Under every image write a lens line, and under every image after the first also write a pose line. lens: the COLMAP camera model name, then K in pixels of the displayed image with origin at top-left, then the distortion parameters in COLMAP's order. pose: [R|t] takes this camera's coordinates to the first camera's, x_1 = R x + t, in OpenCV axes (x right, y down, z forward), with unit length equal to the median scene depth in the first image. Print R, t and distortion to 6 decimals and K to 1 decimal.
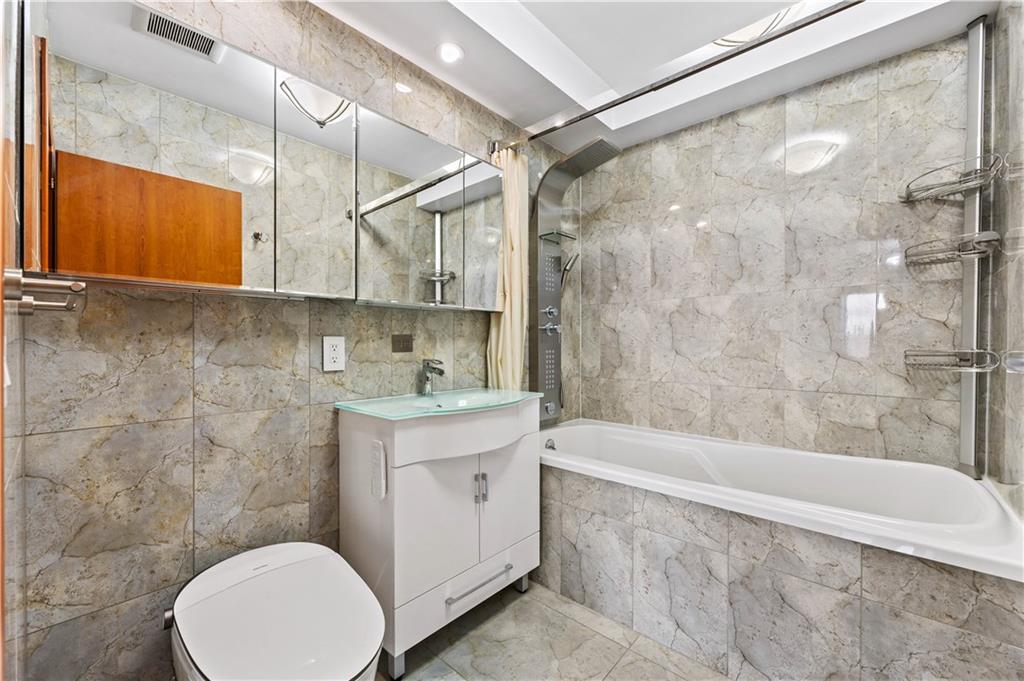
lens RADIAL K [[395.4, 0, 514.5], [0, 395.4, 343.1], [0, 0, 1]] dist [-0.010560, -0.000071]
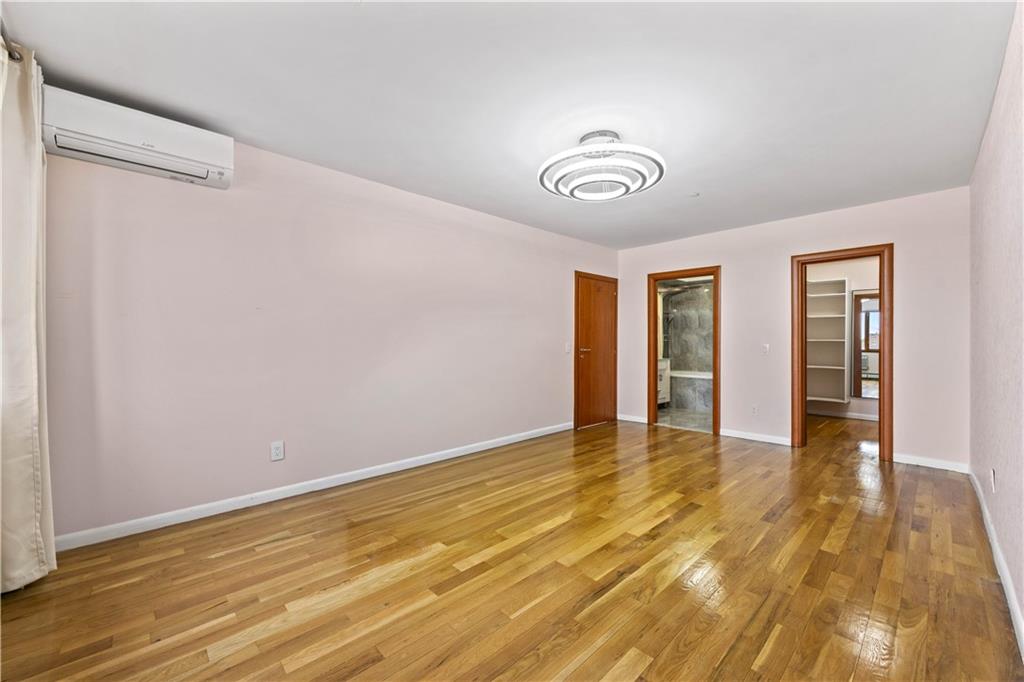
lens RADIAL K [[395.4, 0, 514.5], [0, 395.4, 343.6], [0, 0, 1]] dist [-0.010560, -0.000071]
pose [[0.997585, 0.000562, -0.069449, -1.087660], [-0.000522, 1.000000, 0.000596, -0.016816], [0.069450, -0.000558, 0.997585, -2.722053]]
